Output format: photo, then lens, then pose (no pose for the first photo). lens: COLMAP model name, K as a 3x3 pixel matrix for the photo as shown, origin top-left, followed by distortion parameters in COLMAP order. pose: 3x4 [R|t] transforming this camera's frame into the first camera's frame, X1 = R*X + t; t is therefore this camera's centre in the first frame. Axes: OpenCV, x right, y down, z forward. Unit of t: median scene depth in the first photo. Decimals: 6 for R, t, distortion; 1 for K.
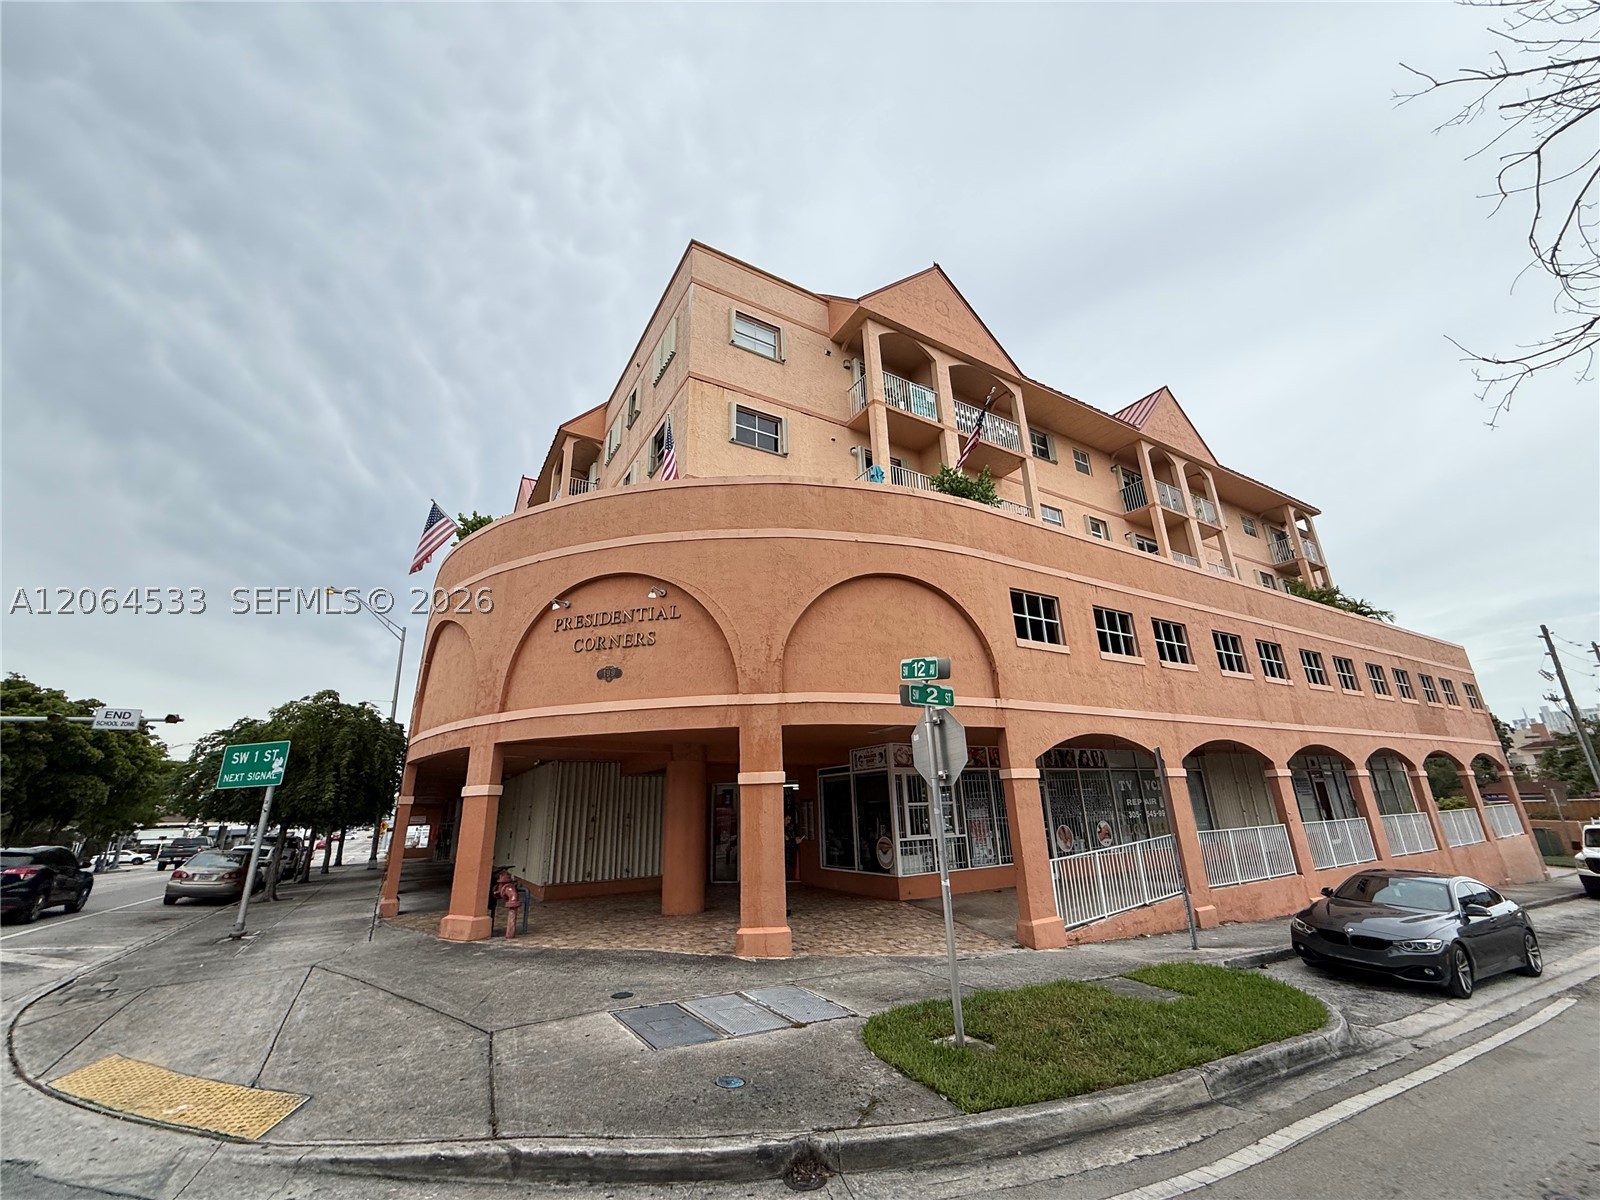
lens RADIAL K [[639.3, 0, 792.1], [0, 639.3, 606.9], [0, 0, 1]] dist [-0.000057, 0.000267]
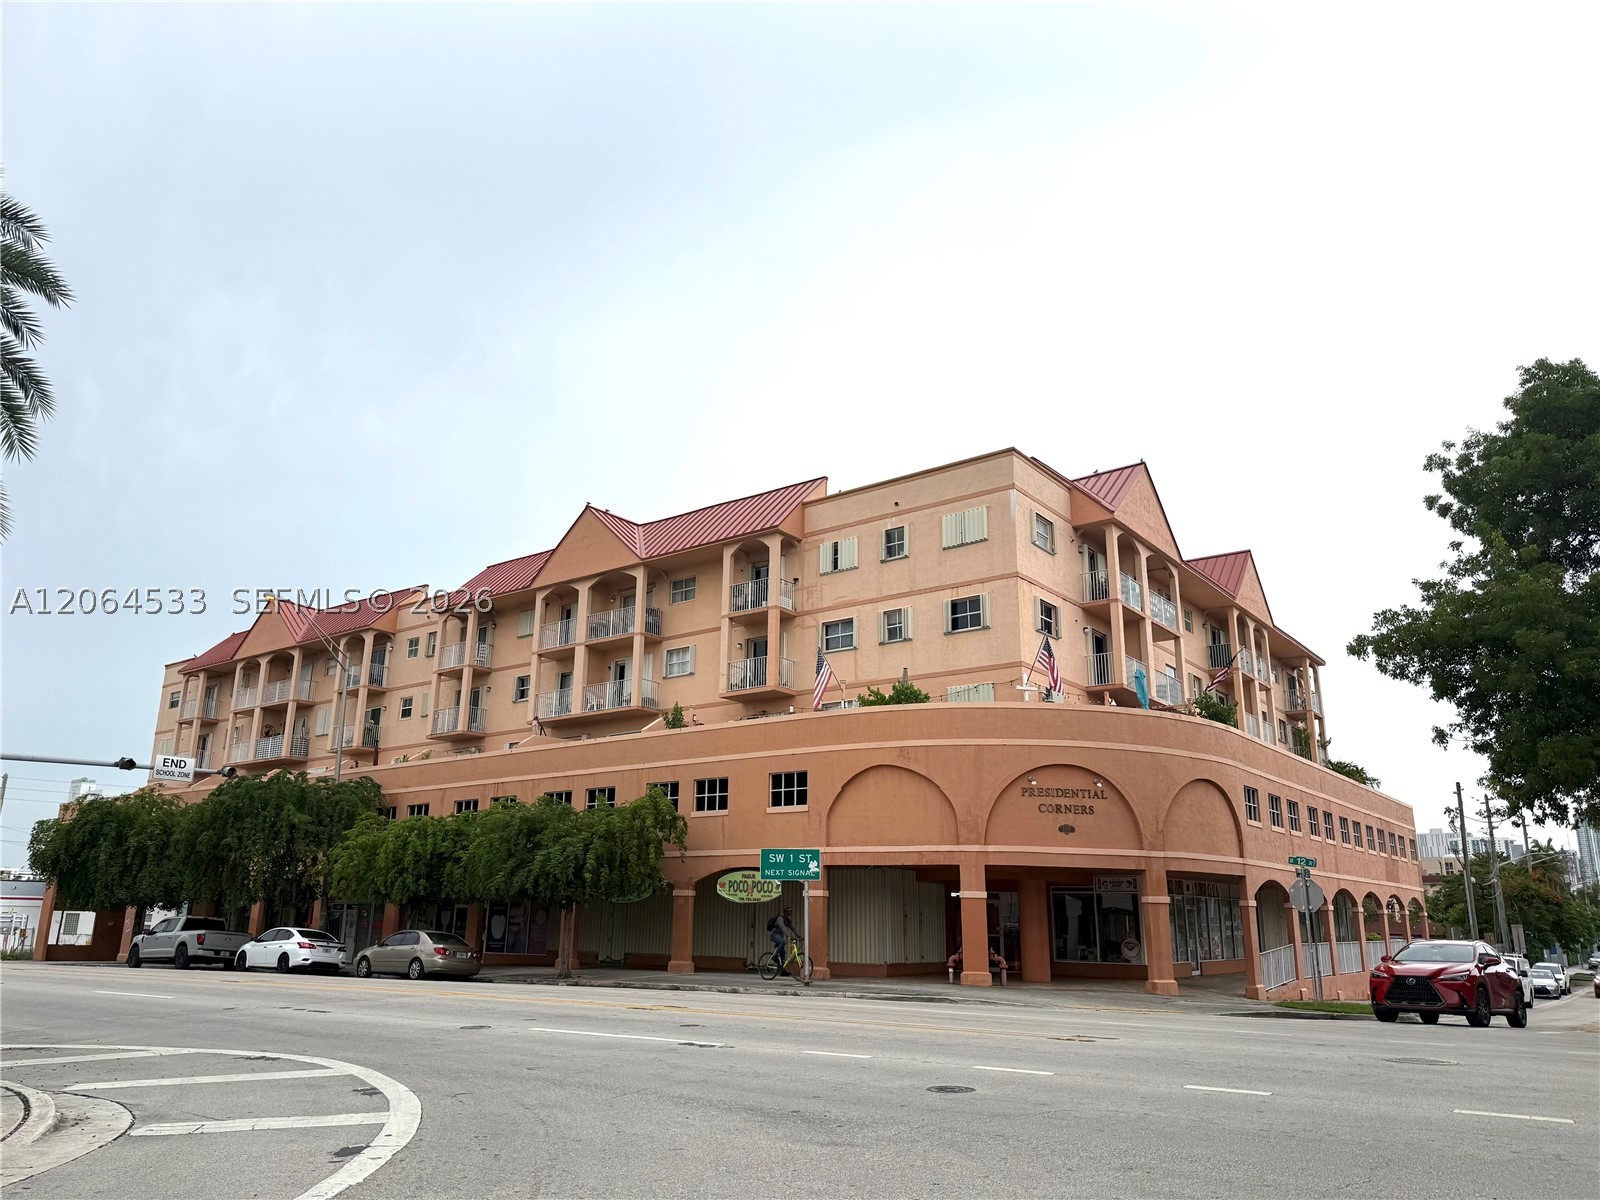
lens RADIAL K [[1194.5, 0, 762.3], [0, 1194.5, 597.6], [0, 0, 1]] dist [0.037276, -0.058687]
pose [[0.927249, 0.138870, 0.347741, -1.645628], [-0.152765, 0.988181, 0.012717, -0.305276], [-0.341865, -0.064914, 0.937504, -1.191494]]
